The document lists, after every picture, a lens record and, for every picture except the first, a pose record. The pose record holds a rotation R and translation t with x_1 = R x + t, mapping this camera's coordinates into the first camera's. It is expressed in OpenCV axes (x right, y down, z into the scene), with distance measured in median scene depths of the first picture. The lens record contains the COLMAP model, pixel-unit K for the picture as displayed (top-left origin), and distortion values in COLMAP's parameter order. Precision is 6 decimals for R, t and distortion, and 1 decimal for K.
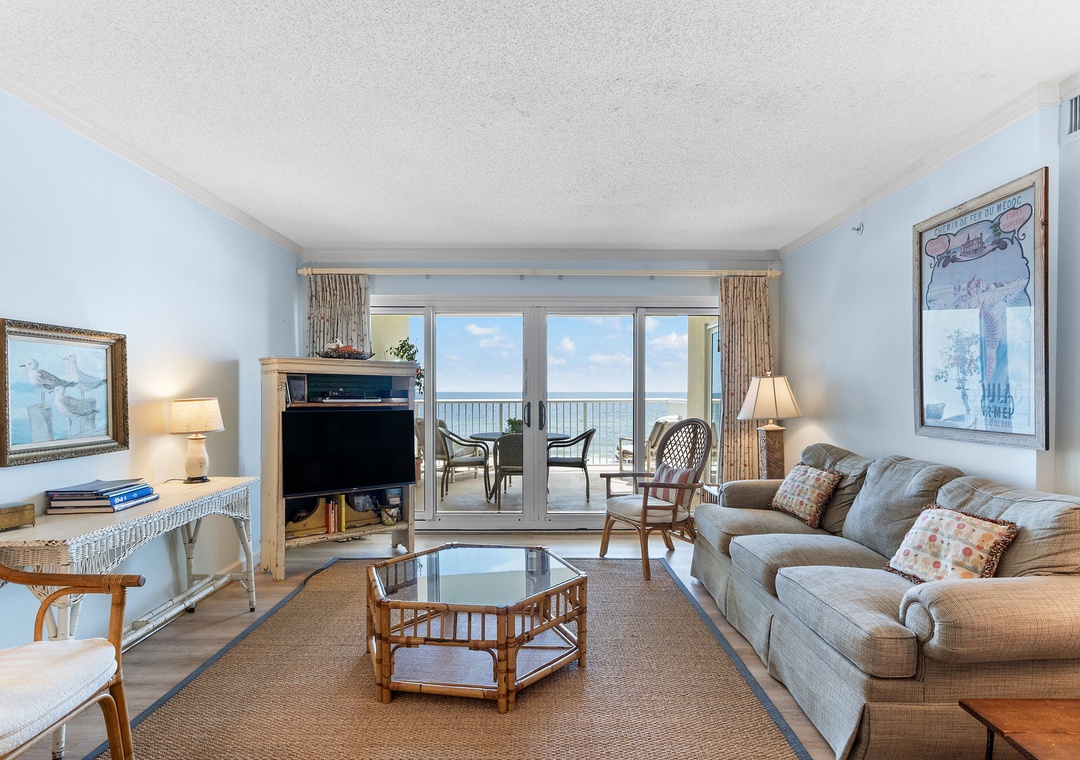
lens RADIAL K [[574.4, 0, 538.8], [0, 574.4, 401.0], [0, 0, 1]] dist [-0.003197, -0.000964]
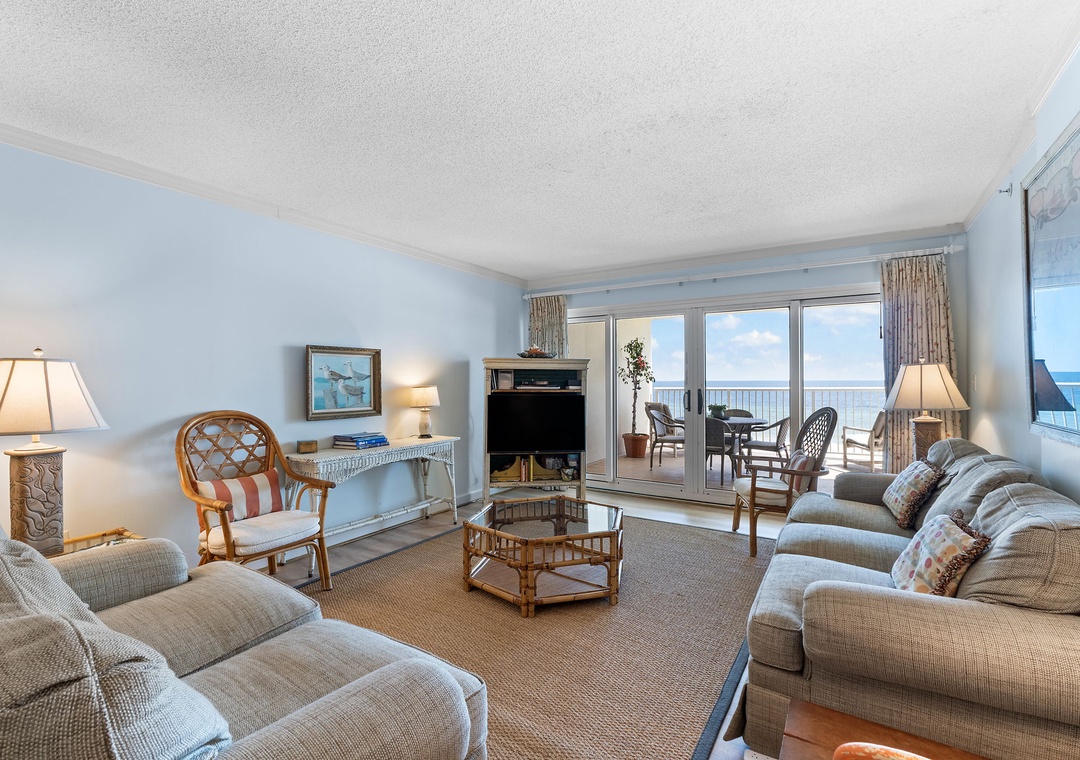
lens RADIAL K [[477.7, 0, 542.8], [0, 477.7, 377.4], [0, 0, 1]] dist [0.002276, -0.000201]
pose [[0.844739, -0.006804, -0.535136, 0.333026], [-0.005281, 0.999765, -0.021048, -0.001602], [0.535153, 0.020606, 0.844504, 0.029558]]
